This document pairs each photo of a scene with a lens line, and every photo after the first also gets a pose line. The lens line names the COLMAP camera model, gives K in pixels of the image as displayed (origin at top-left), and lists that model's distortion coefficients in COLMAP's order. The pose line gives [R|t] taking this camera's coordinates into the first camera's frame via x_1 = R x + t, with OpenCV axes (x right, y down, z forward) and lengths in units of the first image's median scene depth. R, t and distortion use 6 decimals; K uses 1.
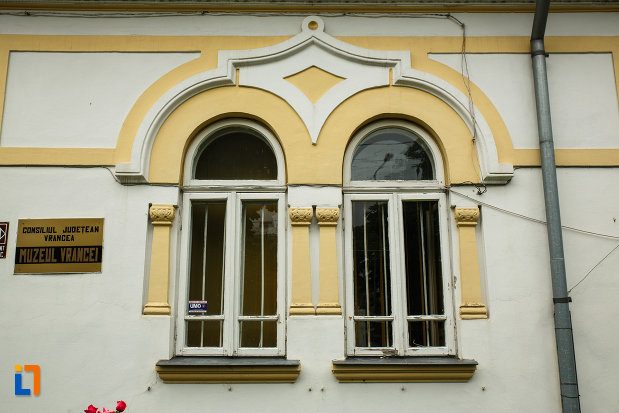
lens RADIAL K [[654.8, 0, 309.5], [0, 654.8, 206.5], [0, 0, 1]] dist [0.003927, 0.007635]
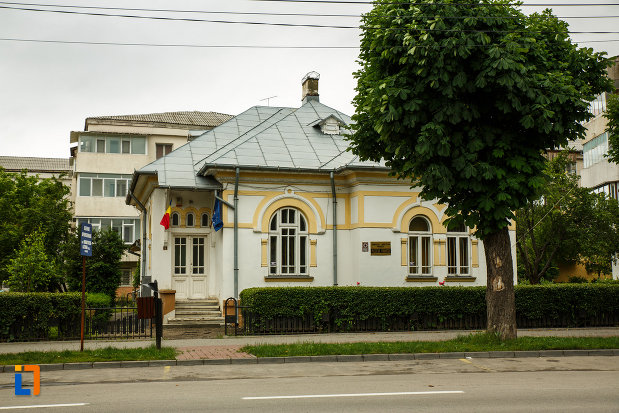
lens RADIAL K [[806.4, 0, 309.5], [0, 806.4, 206.5], [0, 0, 1]] dist [-0.012680, 0.000475]
pose [[0.972397, 0.025126, 0.231976, -1.938700], [-0.054436, 0.991180, 0.120829, -0.759811], [-0.226894, -0.130121, 0.965188, -3.592296]]
